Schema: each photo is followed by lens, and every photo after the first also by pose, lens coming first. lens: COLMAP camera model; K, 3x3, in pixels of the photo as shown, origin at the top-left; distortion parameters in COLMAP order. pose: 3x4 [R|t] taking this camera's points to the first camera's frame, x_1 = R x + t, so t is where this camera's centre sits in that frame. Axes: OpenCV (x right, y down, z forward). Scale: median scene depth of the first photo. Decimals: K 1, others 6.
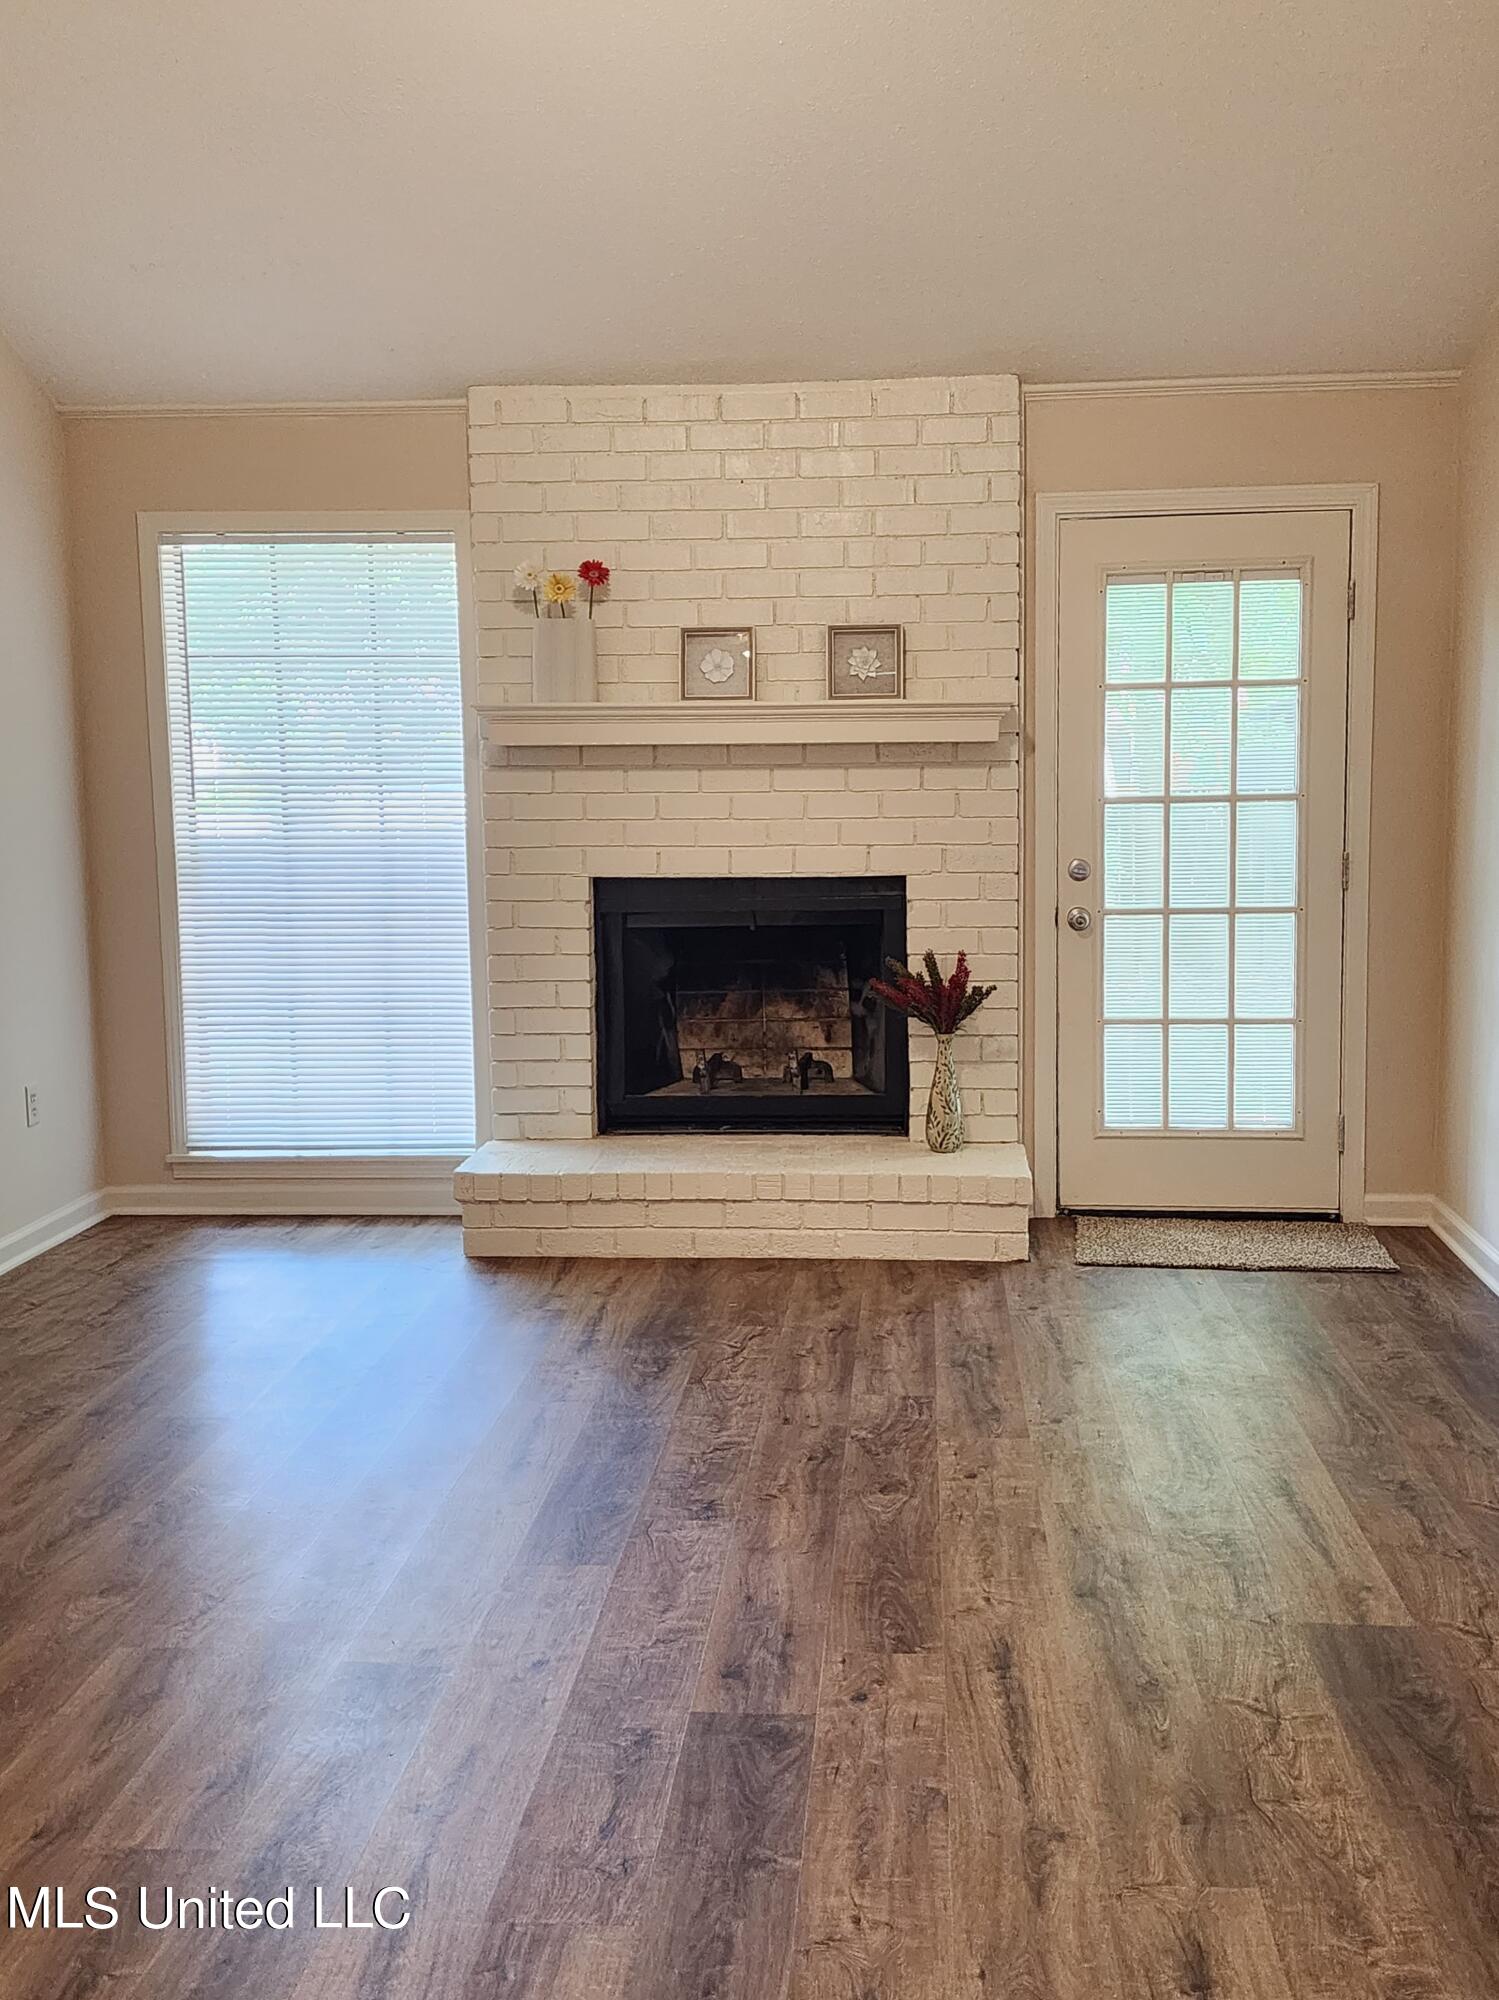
lens RADIAL K [[1993.5, 0, 749.5], [0, 1993.5, 1000.0], [0, 0, 1]] dist [0.169688, -0.458981]
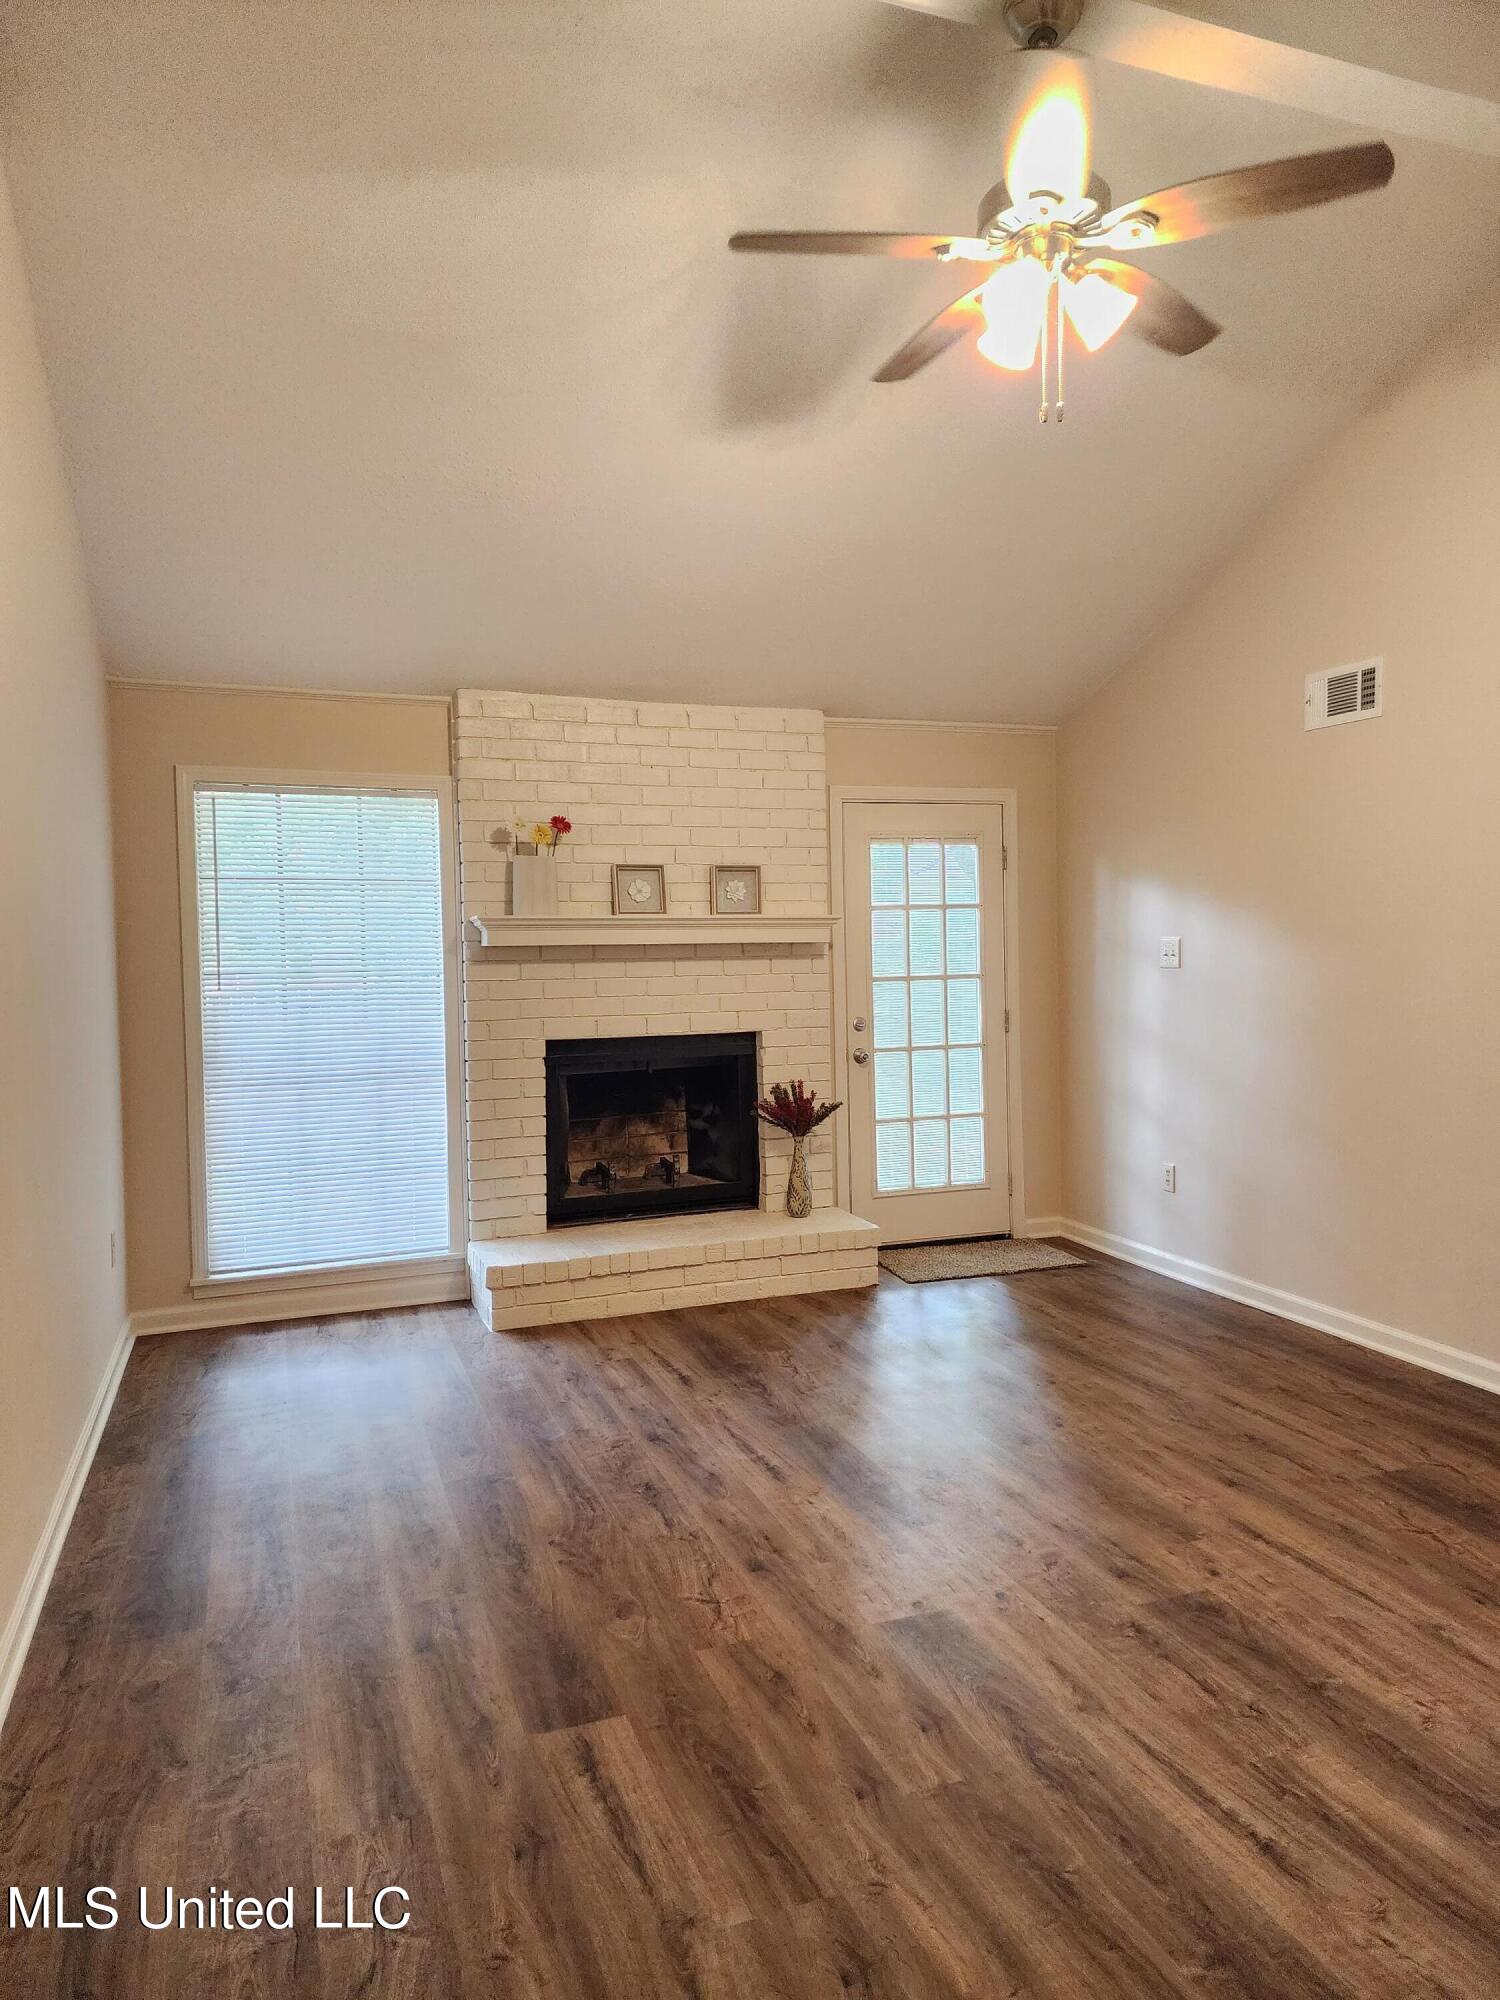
lens RADIAL K [[1358.2, 0, 789.1], [0, 1358.2, 986.8], [0, 0, 1]] dist [0.075660, -0.079745]
pose [[0.899321, -0.018016, 0.436918, -0.345018], [0.056827, 0.995493, -0.075921, -0.017564], [-0.433581, 0.093106, 0.896292, 0.084027]]
